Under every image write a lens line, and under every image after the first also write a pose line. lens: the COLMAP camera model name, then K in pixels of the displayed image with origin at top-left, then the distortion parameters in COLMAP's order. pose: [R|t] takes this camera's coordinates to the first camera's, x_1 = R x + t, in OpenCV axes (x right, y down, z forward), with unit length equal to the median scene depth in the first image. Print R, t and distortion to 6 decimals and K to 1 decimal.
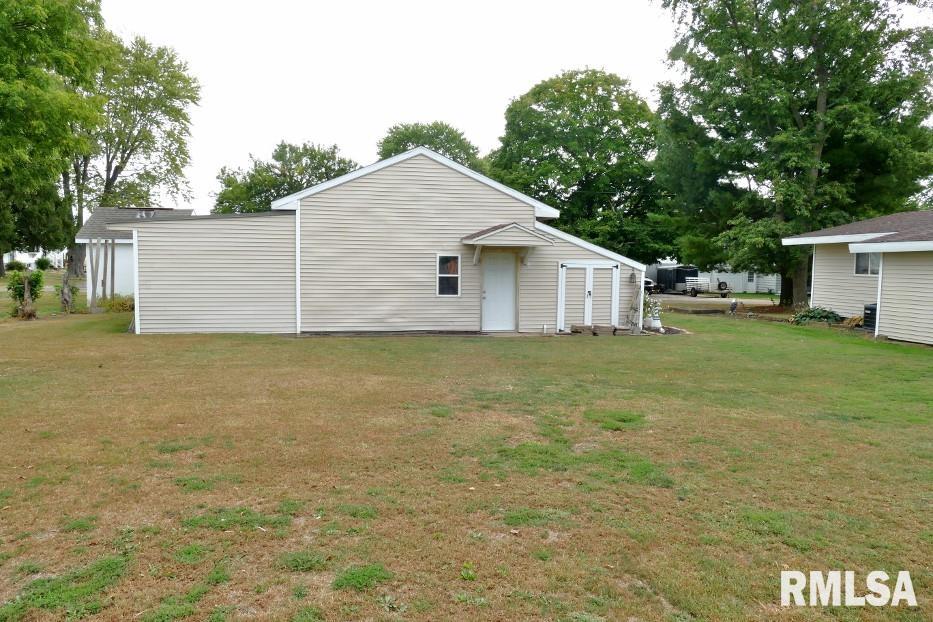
lens RADIAL K [[677.8, 0, 466.5], [0, 677.8, 311.0], [0, 0, 1]] dist [0.001387, -0.002949]
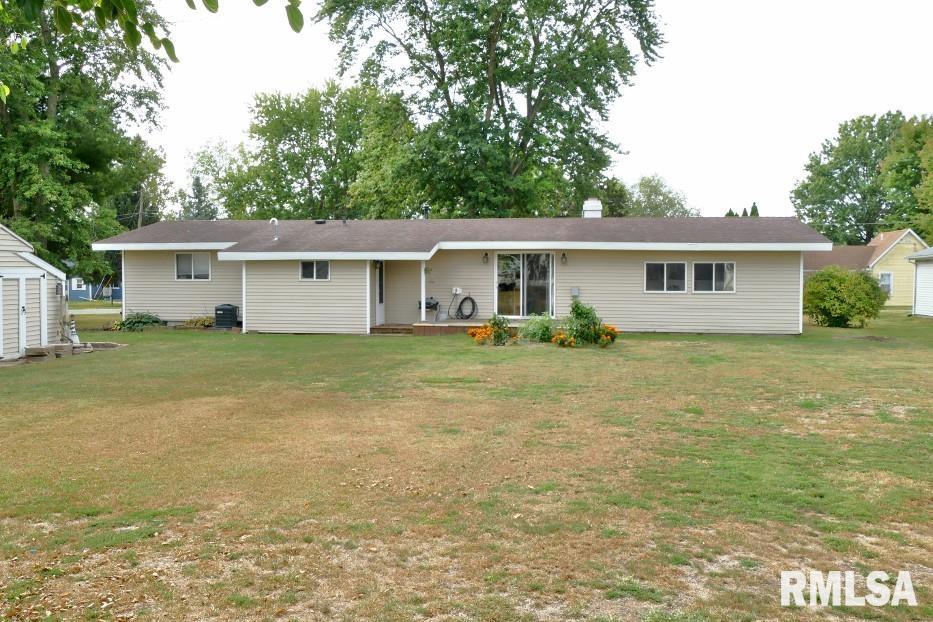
lens RADIAL K [[844.7, 0, 466.5], [0, 844.7, 311.0], [0, 0, 1]] dist [-0.005522, -0.000344]
pose [[0.322663, -0.056179, 0.944845, -0.610552], [0.070312, 0.996902, 0.035263, -0.022160], [-0.943899, 0.055056, 0.325613, 0.162524]]
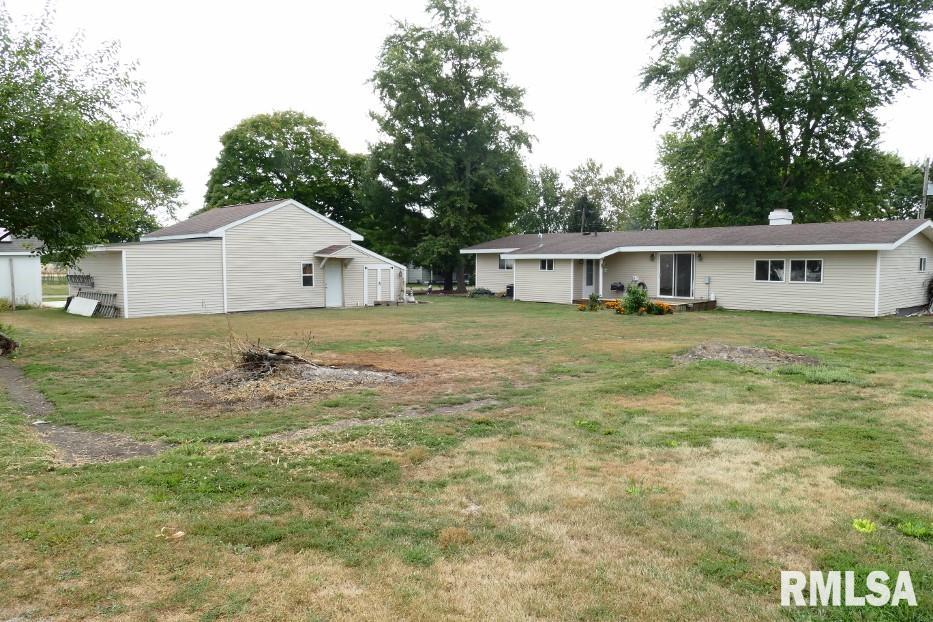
lens RADIAL K [[677.8, 0, 466.5], [0, 677.8, 311.0], [0, 0, 1]] dist [0.001387, -0.002949]
pose [[0.854300, -0.050249, 0.517345, -0.546540], [0.046755, 0.998710, 0.019796, 0.022082], [-0.517673, 0.007277, 0.855548, -0.636978]]
